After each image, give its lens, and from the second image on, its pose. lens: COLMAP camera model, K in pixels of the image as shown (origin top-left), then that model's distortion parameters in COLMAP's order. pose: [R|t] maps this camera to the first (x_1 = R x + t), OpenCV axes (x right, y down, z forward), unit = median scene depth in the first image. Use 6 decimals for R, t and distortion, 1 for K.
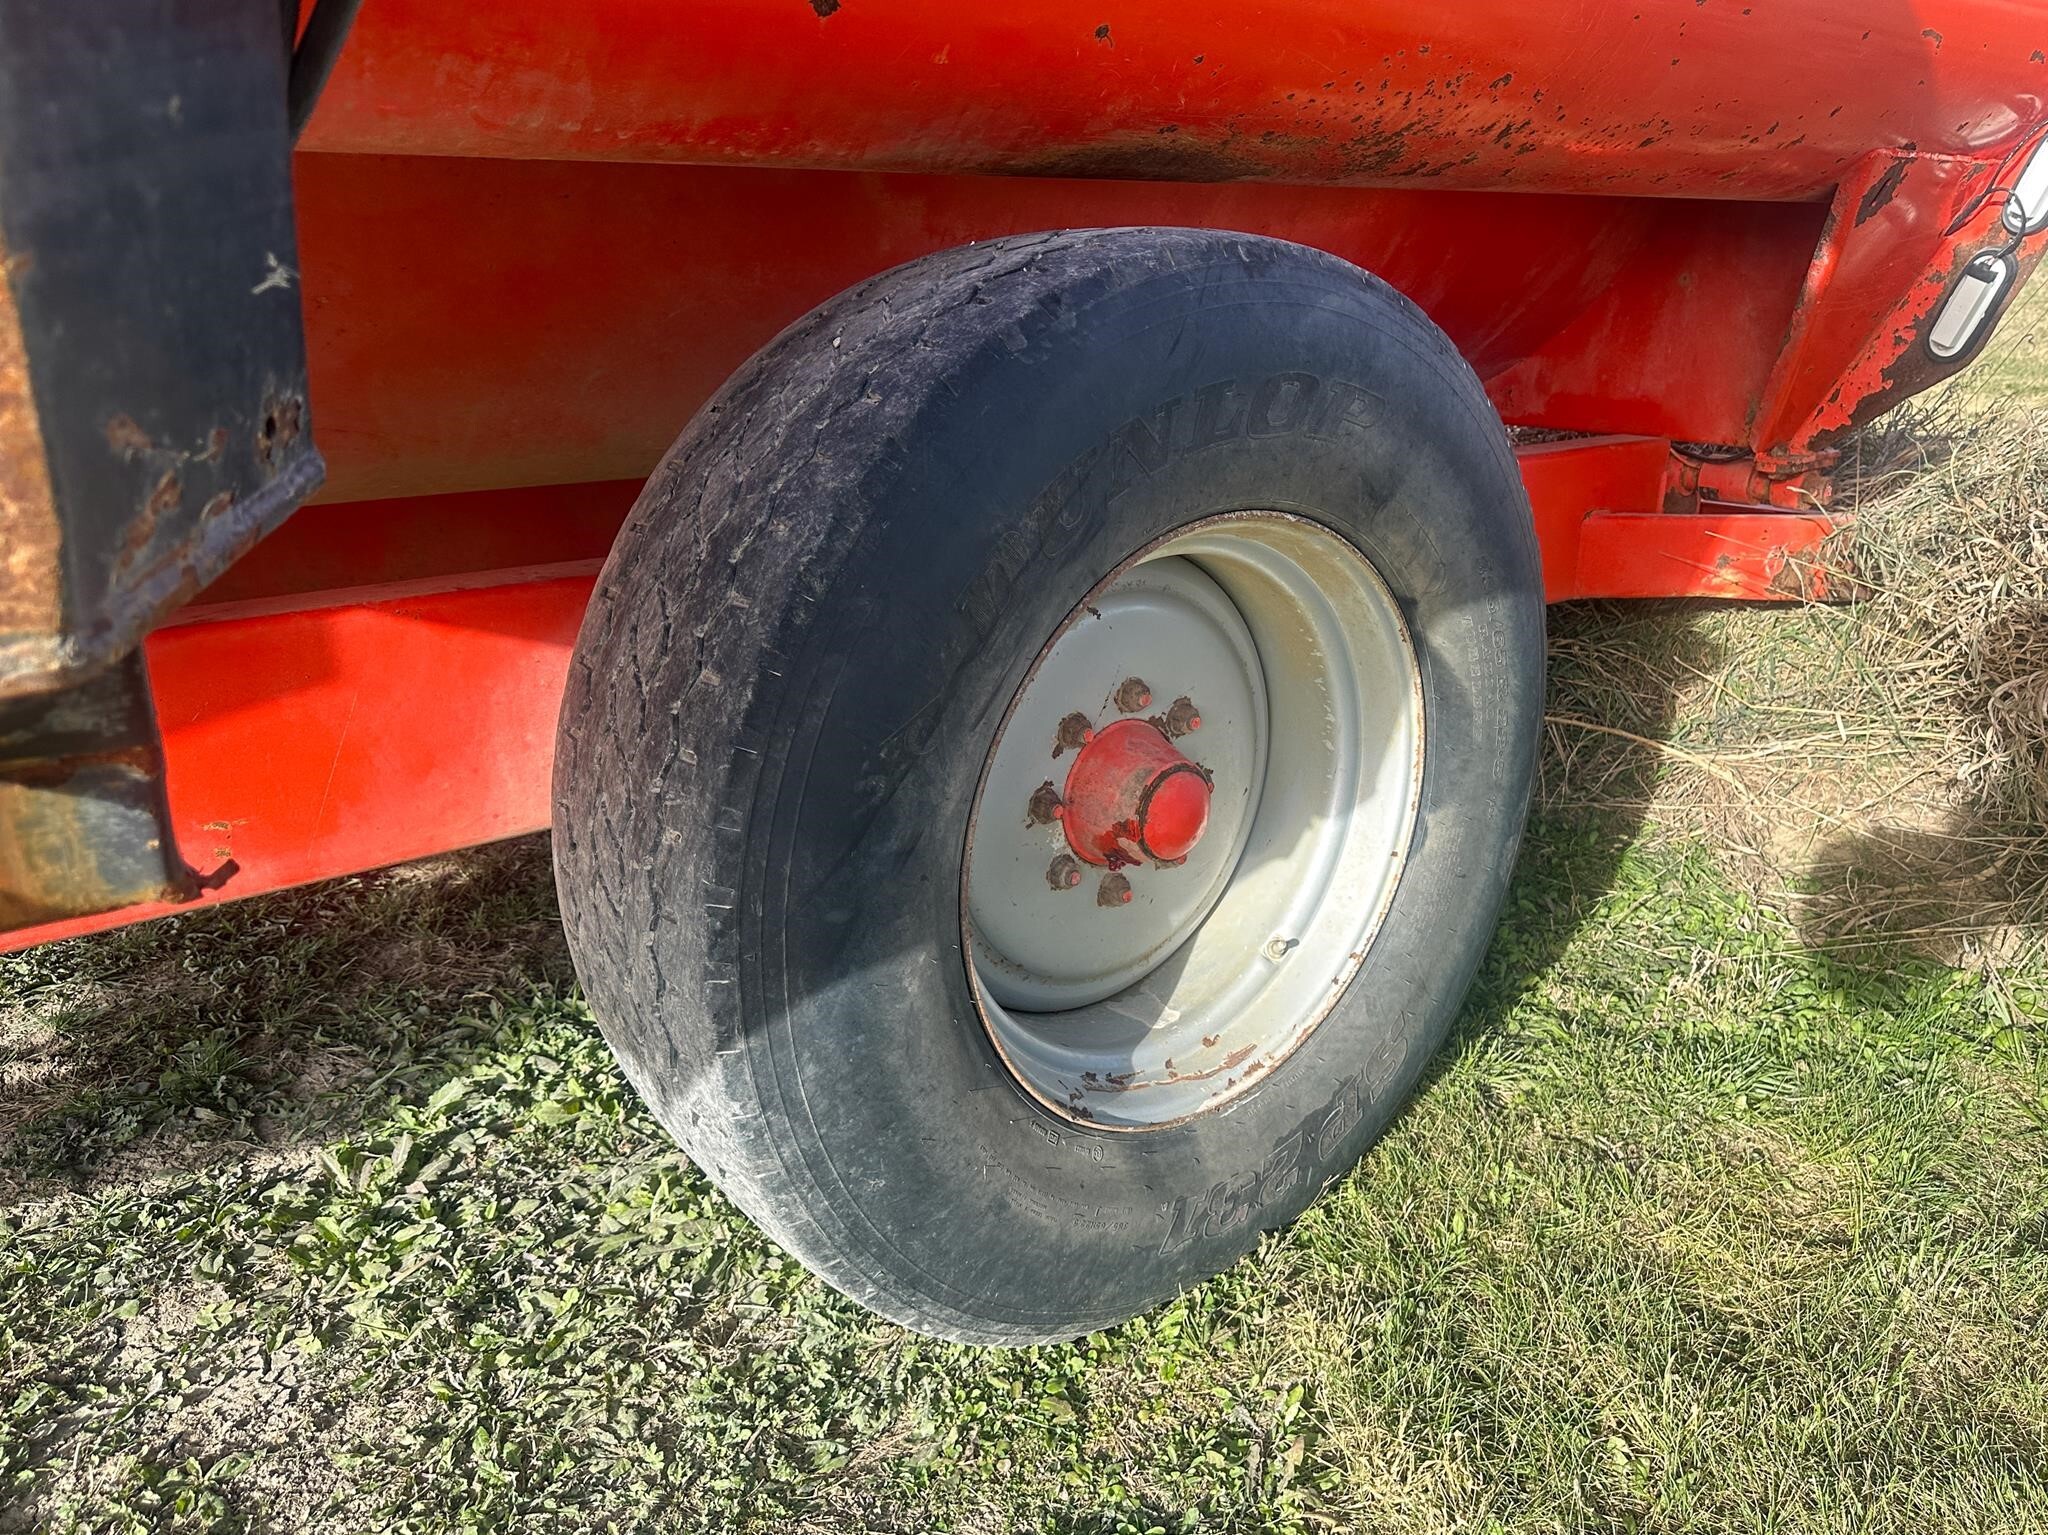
lens RADIAL K [[1543.8, 0, 1037.3], [0, 1543.8, 769.2], [0, 0, 1]] dist [0.048427, -0.063007]
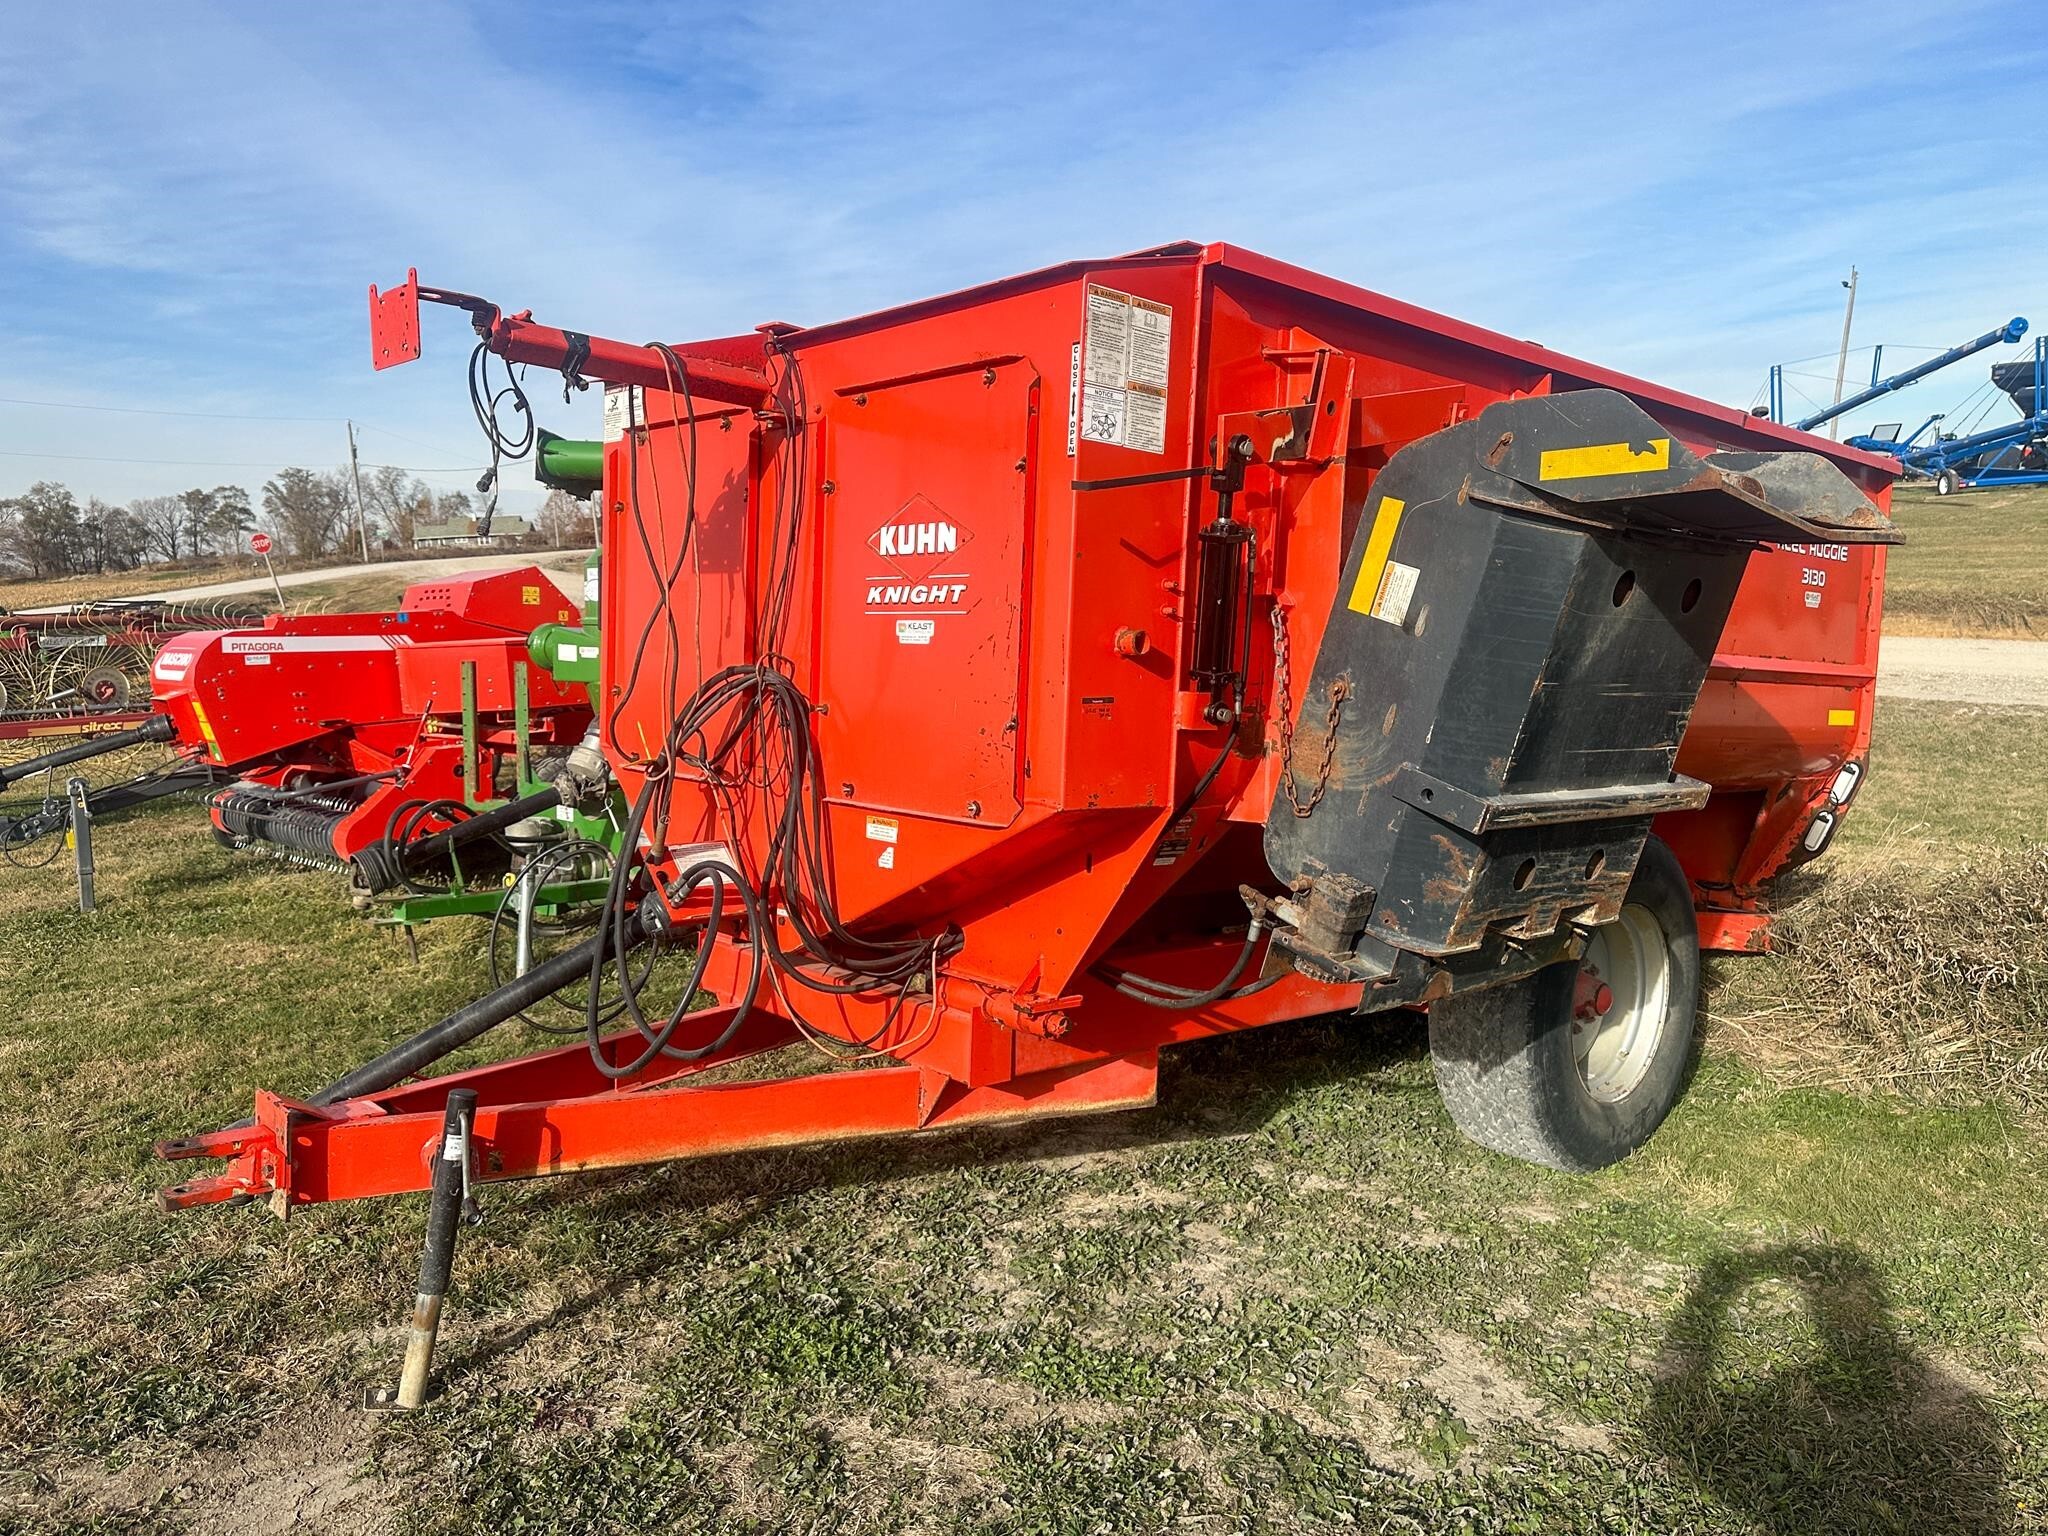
lens RADIAL K [[1484.5, 0, 995.1], [0, 1484.5, 775.3], [0, 0, 1]] dist [0.186633, -0.334005]
pose [[0.997944, 0.032005, 0.055533, -1.217494], [-0.017252, 0.968558, -0.248187, 0.344406], [-0.061730, 0.246719, 0.967119, -1.842335]]
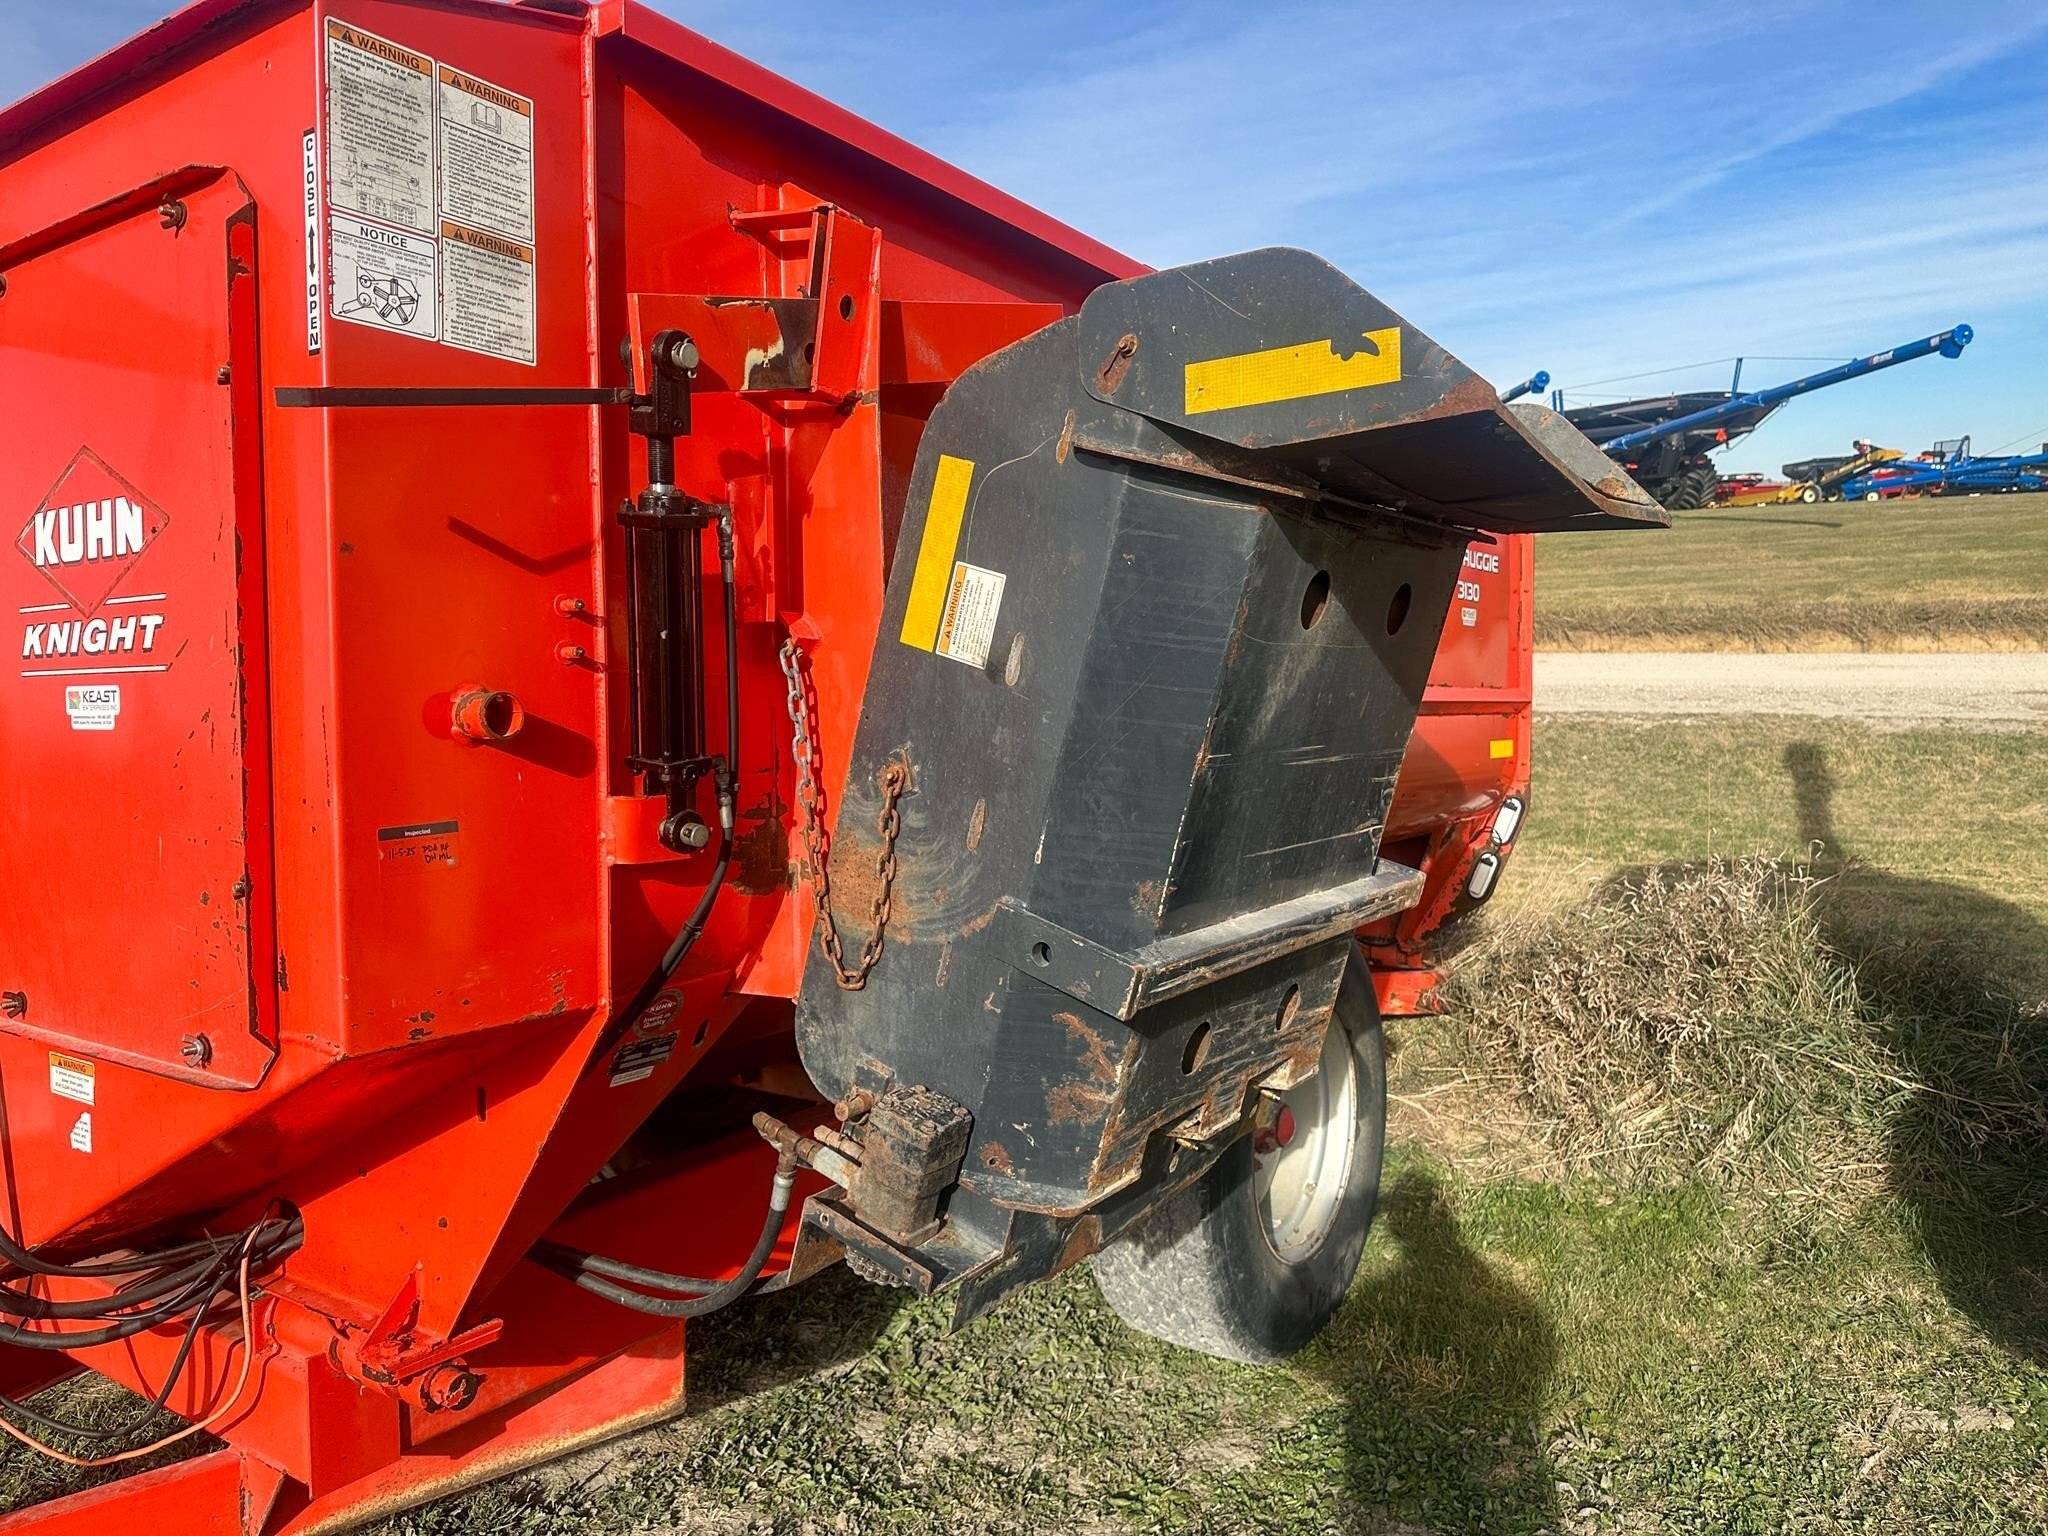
lens RADIAL K [[1441.5, 0, 1039.2], [0, 1441.5, 766.6], [0, 0, 1]] dist [0.107267, -0.145480]
pose [[0.952325, -0.019788, 0.304443, -0.902648], [0.104368, 0.958818, -0.264151, 0.047429], [-0.286678, 0.283332, 0.915171, -1.079131]]
